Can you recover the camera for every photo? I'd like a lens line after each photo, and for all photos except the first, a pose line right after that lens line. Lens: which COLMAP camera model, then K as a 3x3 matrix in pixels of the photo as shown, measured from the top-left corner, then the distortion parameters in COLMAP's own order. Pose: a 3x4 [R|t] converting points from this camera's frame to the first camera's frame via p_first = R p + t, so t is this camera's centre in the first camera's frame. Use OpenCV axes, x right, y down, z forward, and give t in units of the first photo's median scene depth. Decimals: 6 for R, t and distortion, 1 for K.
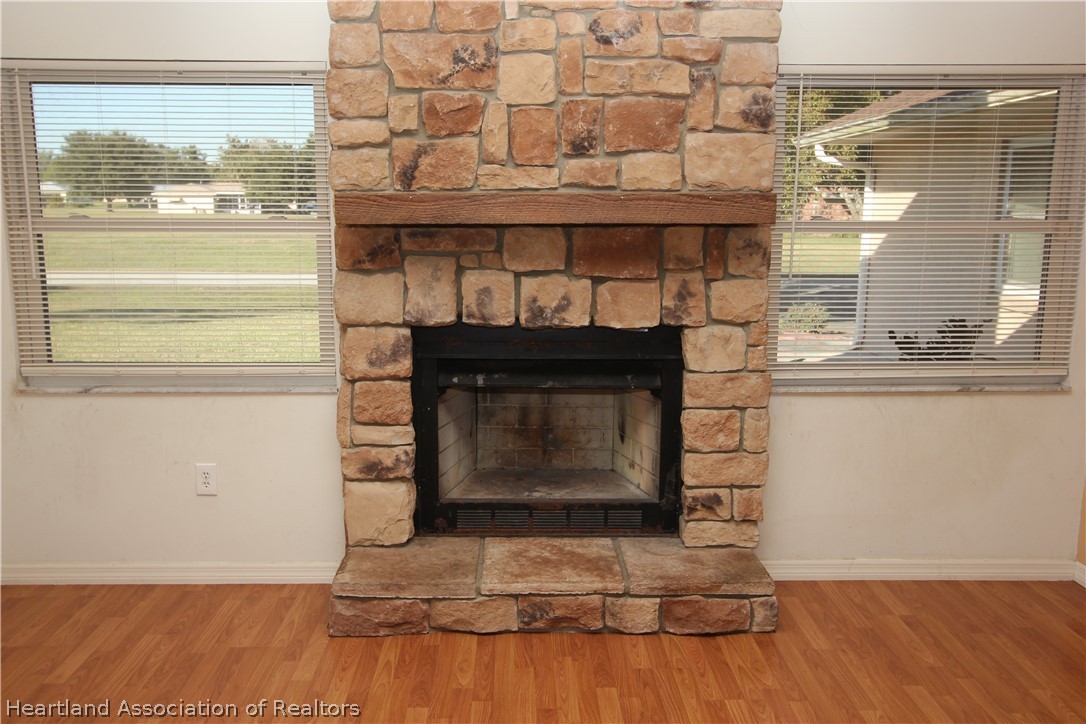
lens RADIAL K [[967.3, 0, 530.8], [0, 967.3, 367.8], [0, 0, 1]] dist [0.007342, -0.015176]
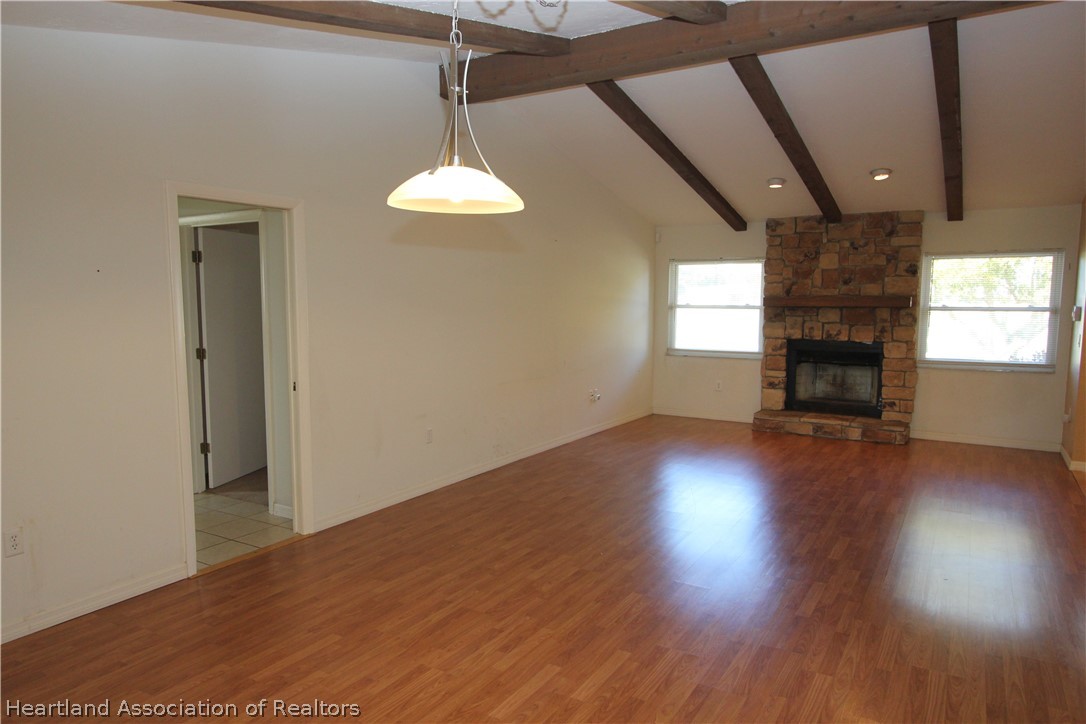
lens RADIAL K [[715.1, 0, 531.3], [0, 715.1, 369.5], [0, 0, 1]] dist [-0.018193, 0.023380]
pose [[0.834517, 0.053525, -0.548377, 0.465336], [-0.092983, 0.994677, -0.044415, 0.238414], [0.543080, 0.088054, 0.835051, -1.391538]]
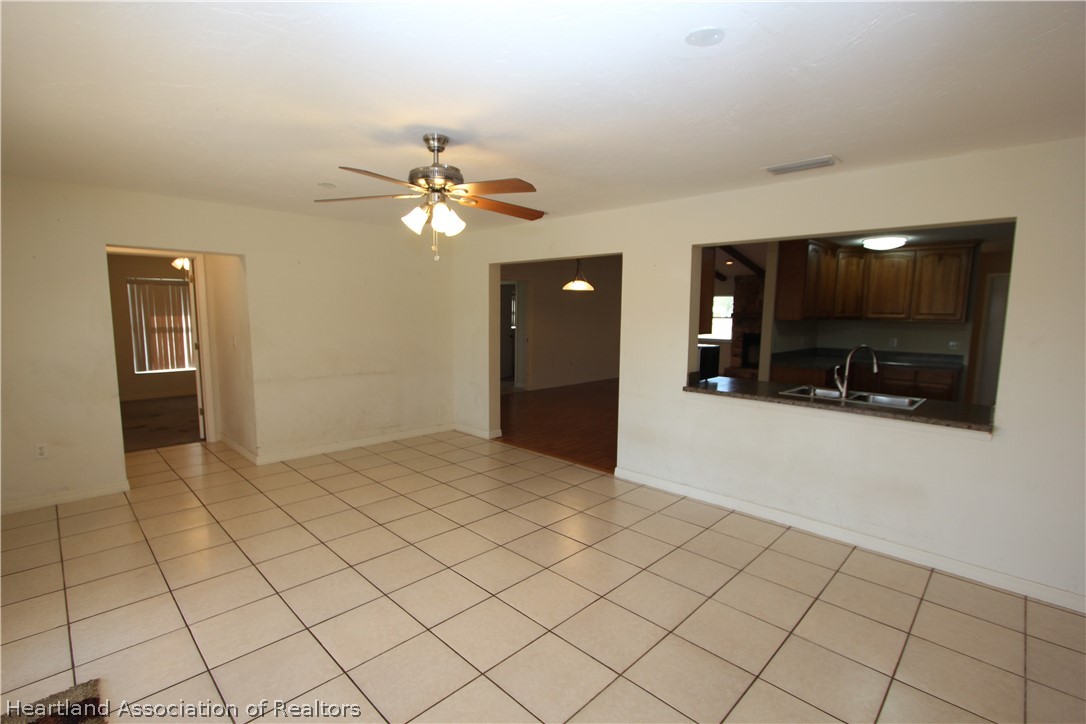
lens RADIAL K [[499.7, 0, 536.9], [0, 499.7, 367.6], [0, 0, 1]] dist [-0.015168, 0.001645]
pose [[0.693153, 0.082386, -0.716066, 1.369201], [-0.131286, 0.991259, -0.013037, 0.422314], [0.708733, 0.103047, 0.697910, -2.363334]]
